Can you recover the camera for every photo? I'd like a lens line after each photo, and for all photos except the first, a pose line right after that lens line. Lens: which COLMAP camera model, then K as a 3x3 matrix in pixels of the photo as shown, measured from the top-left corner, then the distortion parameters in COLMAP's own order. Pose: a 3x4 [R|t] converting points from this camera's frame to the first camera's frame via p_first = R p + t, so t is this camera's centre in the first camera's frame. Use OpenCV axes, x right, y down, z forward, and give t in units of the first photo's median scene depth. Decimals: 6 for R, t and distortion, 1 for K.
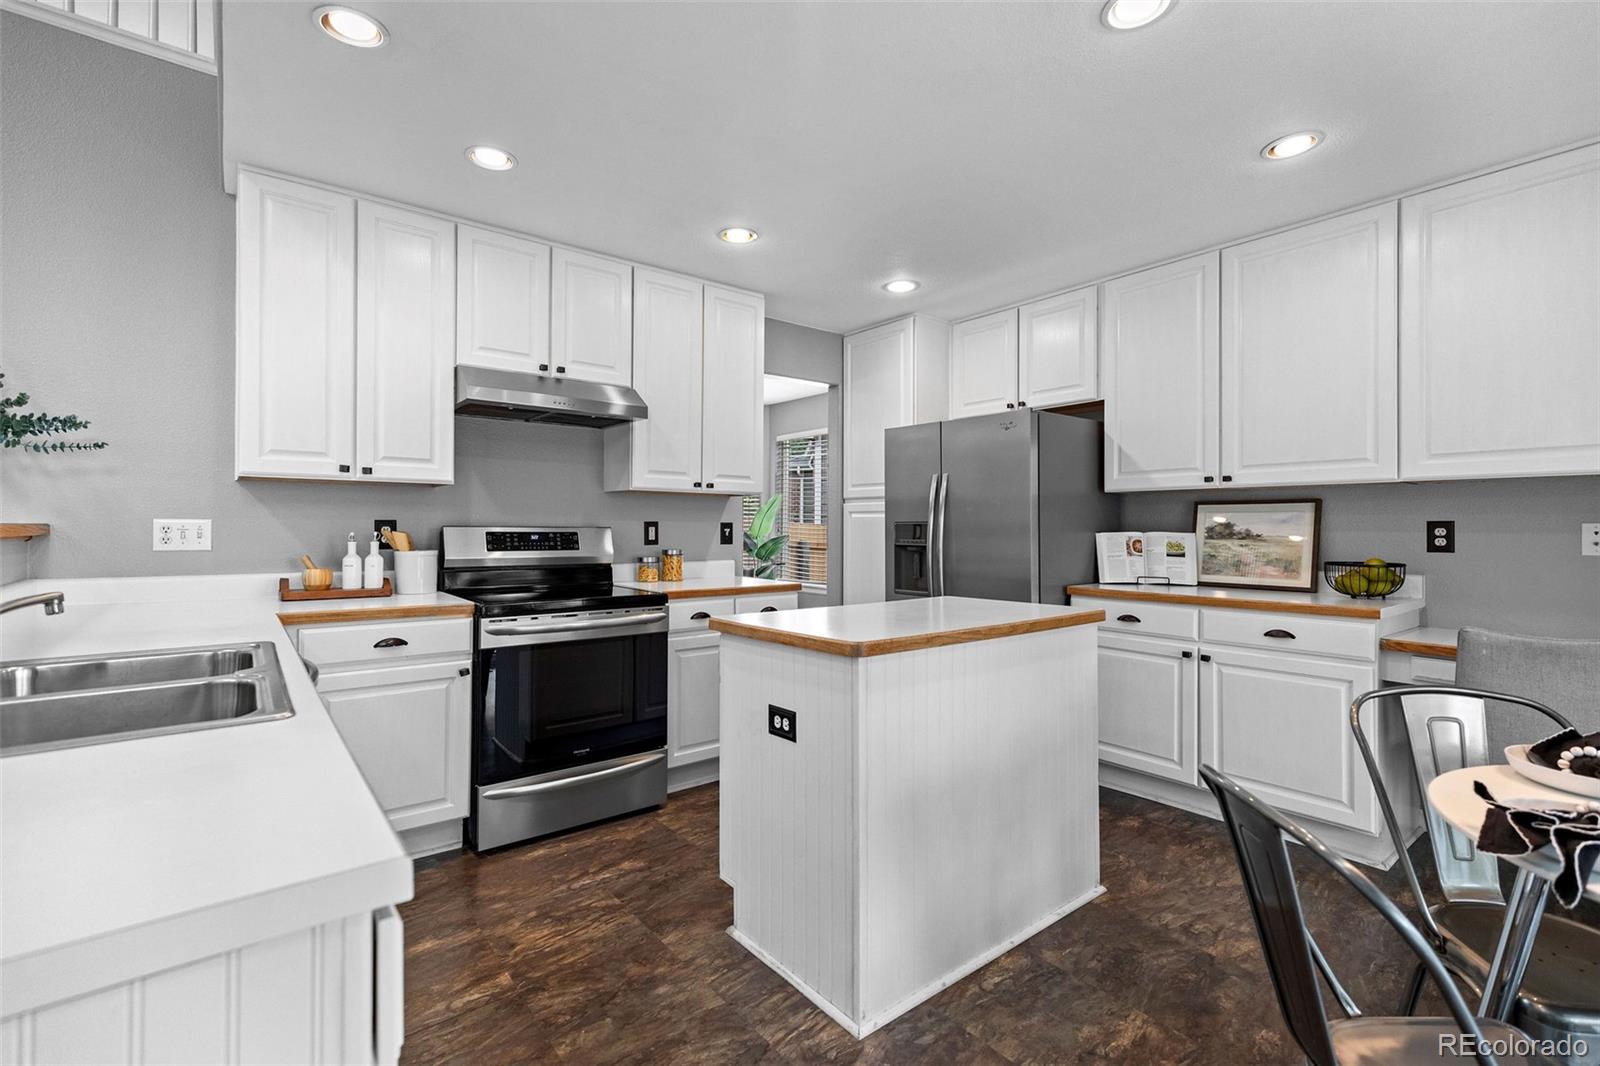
lens RADIAL K [[713.4, 0, 790.3], [0, 713.4, 525.5], [0, 0, 1]] dist [0.011362, -0.003228]
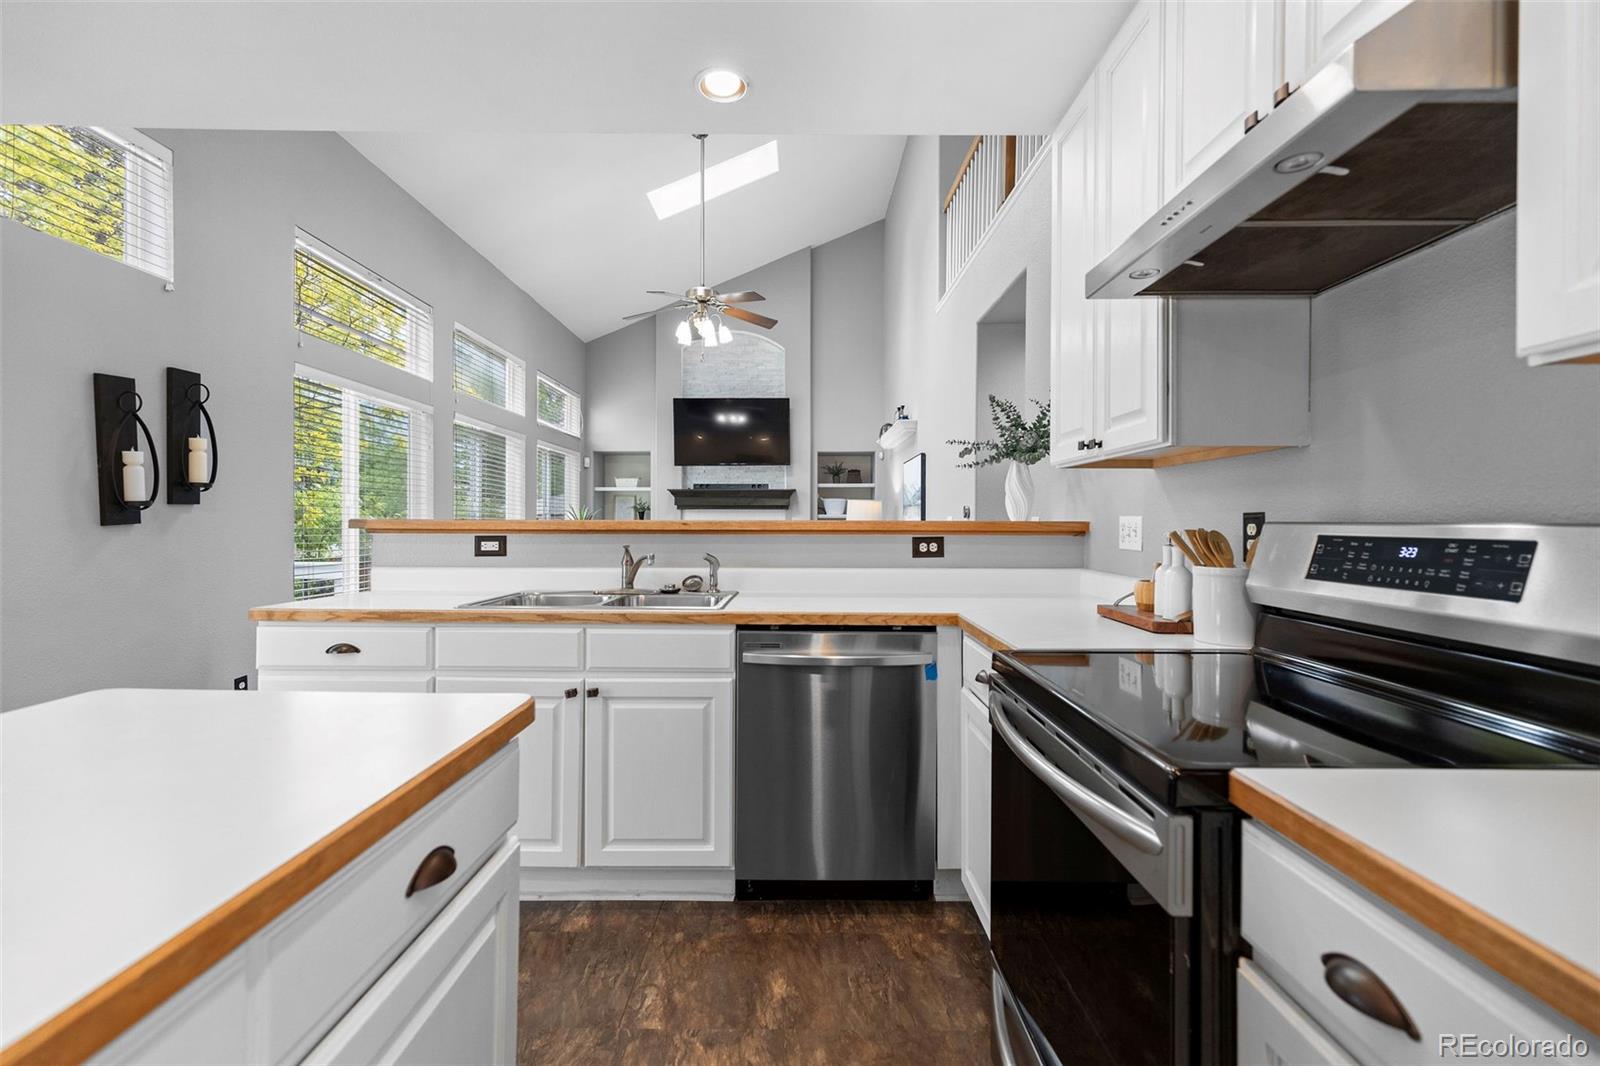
lens RADIAL K [[713.4, 0, 804.1], [0, 713.4, 525.1], [0, 0, 1]] dist [0.011362, -0.003228]
pose [[-0.606390, -0.003224, -0.795161, 0.130915], [-0.004464, 0.999990, -0.000651, 0.004620], [0.795155, 0.003155, -0.606398, 1.098096]]
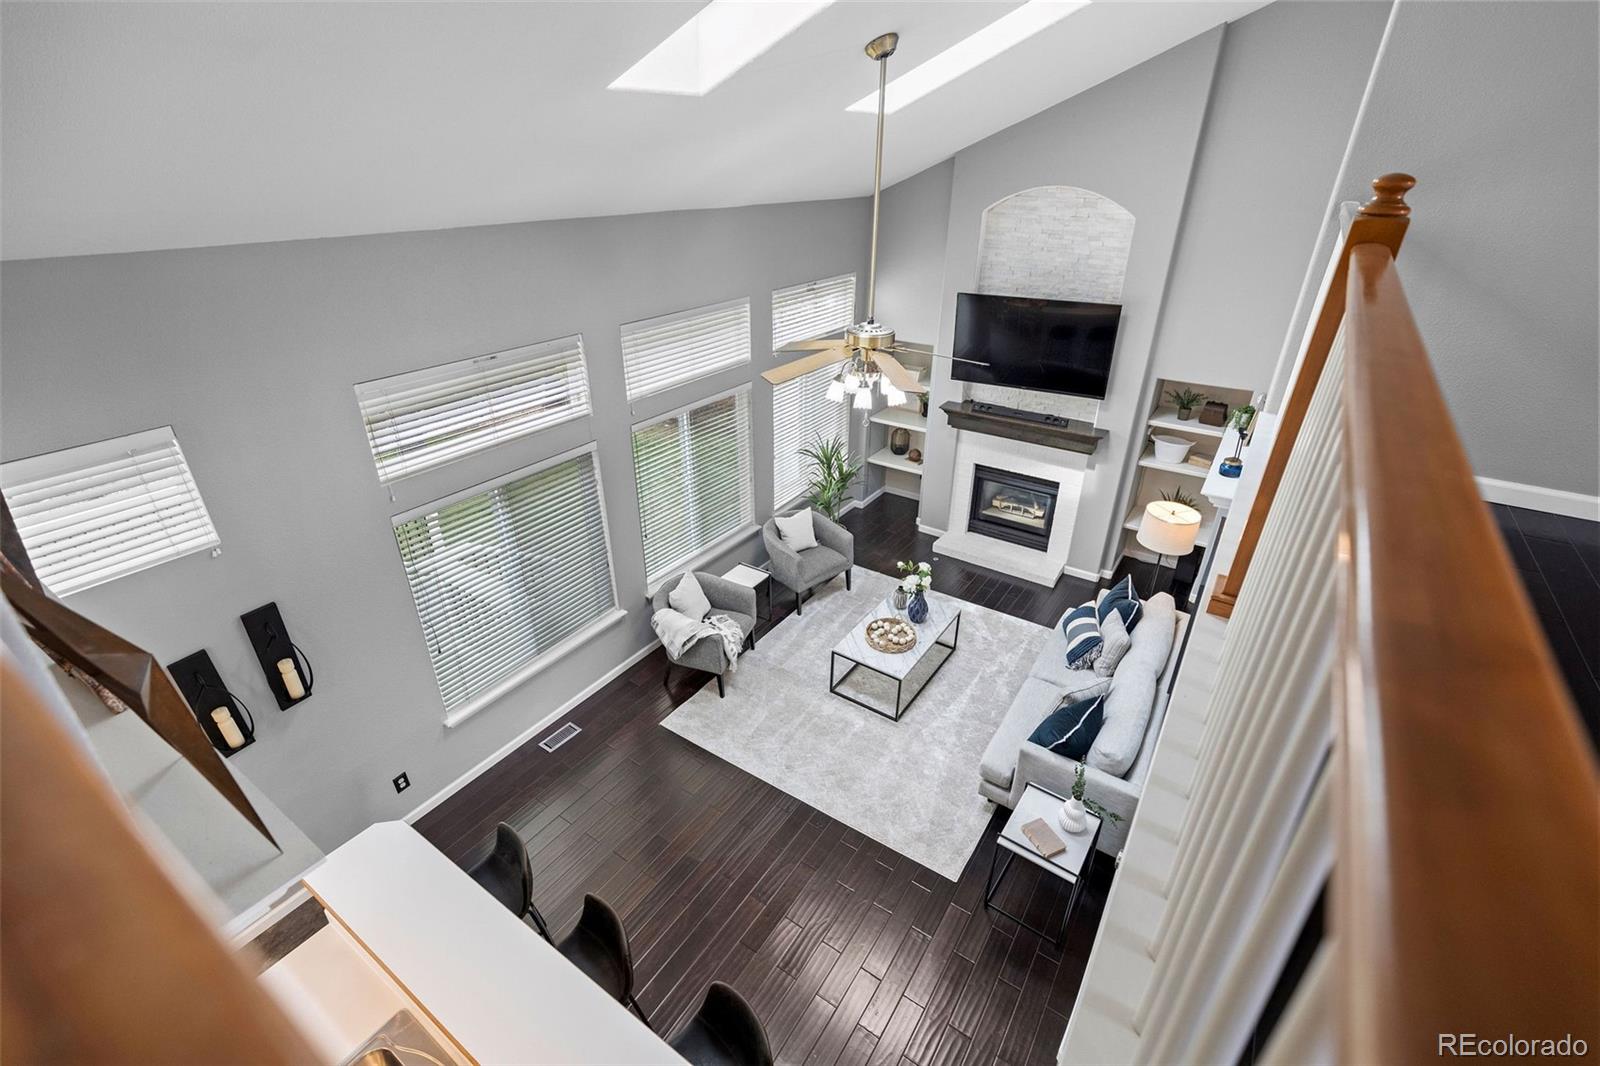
lens RADIAL K [[713.4, 0, 806.5], [0, 713.4, 534.7], [0, 0, 1]] dist [0.011362, -0.003228]
pose [[-0.946952, 0.137595, -0.290430, -0.716475], [-0.012568, 0.887165, 0.461282, -0.916551], [0.321129, 0.440462, -0.838373, 0.929331]]
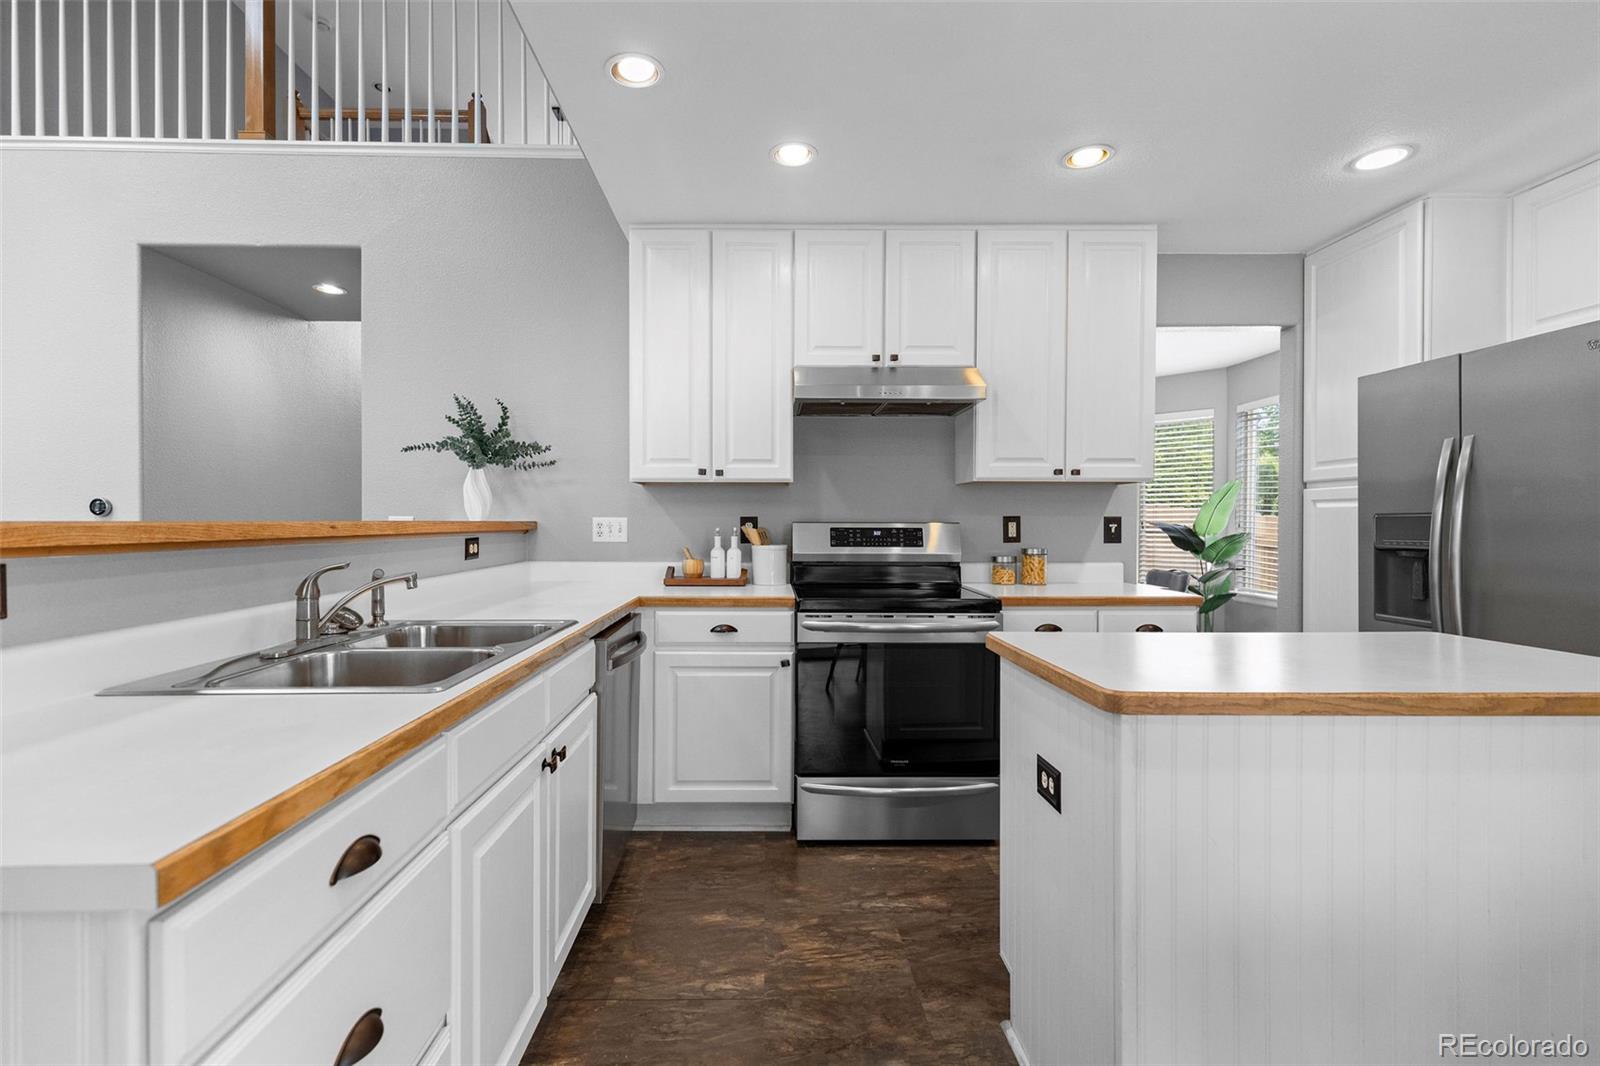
lens RADIAL K [[713.4, 0, 774.9], [0, 713.4, 530.6], [0, 0, 1]] dist [0.011362, -0.003228]
pose [[0.794716, 0.003043, -0.606974, 0.140601], [0.004577, 0.999929, 0.011007, 0.001527], [0.606965, -0.011526, 0.794645, 0.152711]]
